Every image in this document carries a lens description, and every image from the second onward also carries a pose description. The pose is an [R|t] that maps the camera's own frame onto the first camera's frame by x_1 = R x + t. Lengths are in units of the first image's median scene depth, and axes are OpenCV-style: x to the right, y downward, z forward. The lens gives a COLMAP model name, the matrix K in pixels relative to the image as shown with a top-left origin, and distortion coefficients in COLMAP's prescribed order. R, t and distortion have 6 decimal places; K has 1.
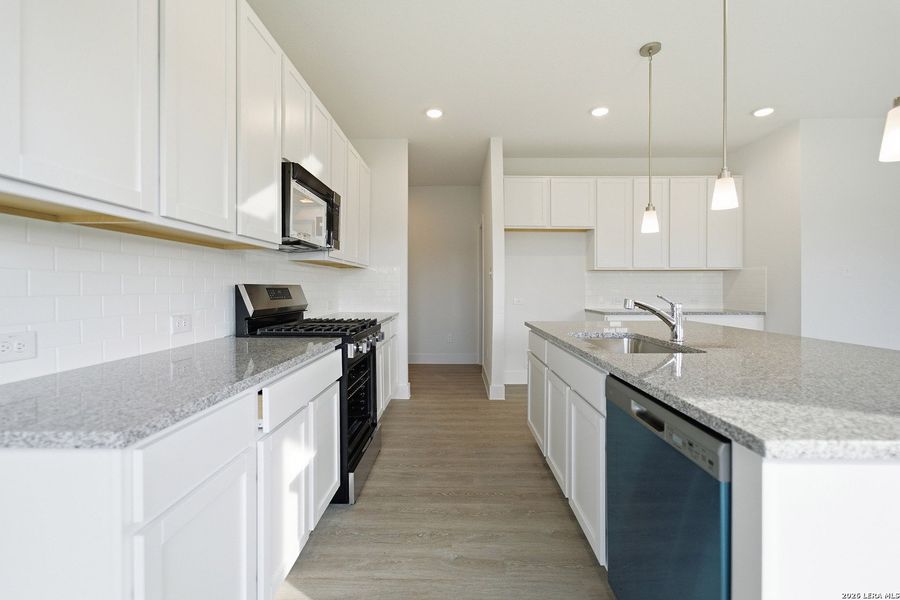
lens RADIAL K [[376.5, 0, 451.9], [0, 376.5, 286.2], [0, 0, 1]] dist [0.000886, 0.000322]
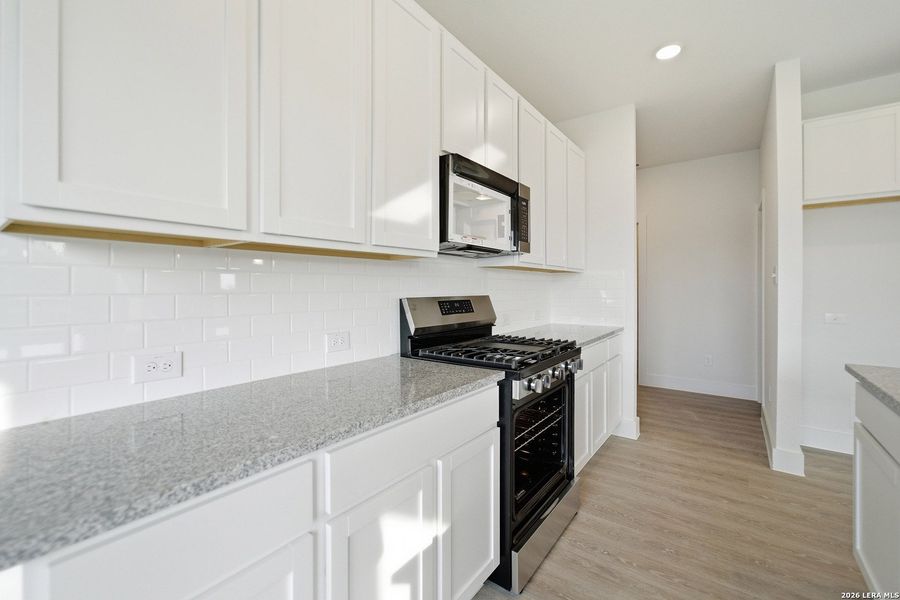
lens RADIAL K [[379.5, 0, 447.5], [0, 379.5, 289.2], [0, 0, 1]] dist [-0.008916, 0.000630]
pose [[0.807031, 0.001203, -0.590508, 0.052535], [0.002149, 0.999985, 0.004974, -0.024361], [0.590506, -0.005284, 0.807016, 0.245243]]
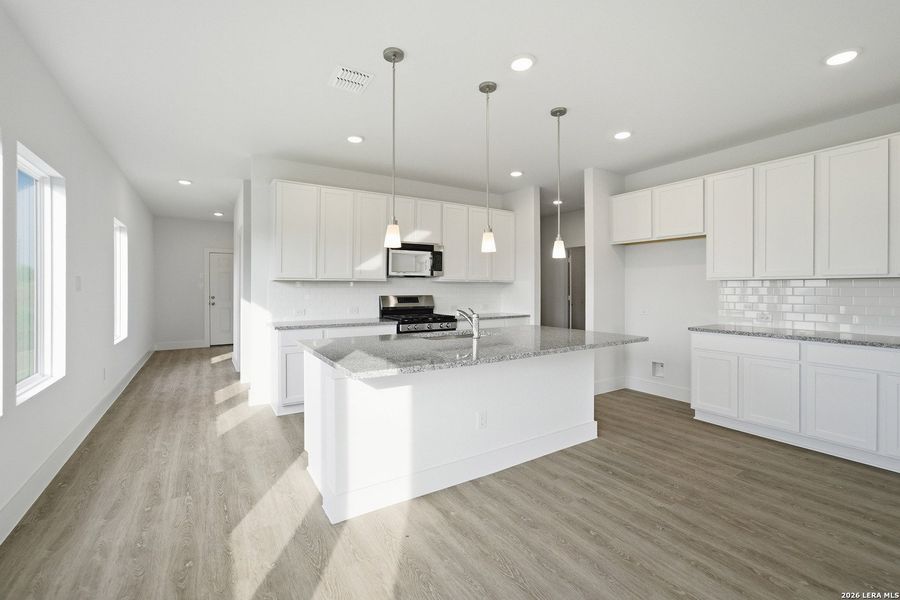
lens RADIAL K [[383.9, 0, 466.4], [0, 383.9, 287.3], [0, 0, 1]] dist [-0.000656, 0.000067]
pose [[0.576917, -0.000049, -0.816803, 1.430267], [0.000760, 1.000000, 0.000477, -0.048066], [0.816803, -0.000896, 0.576916, 0.015265]]
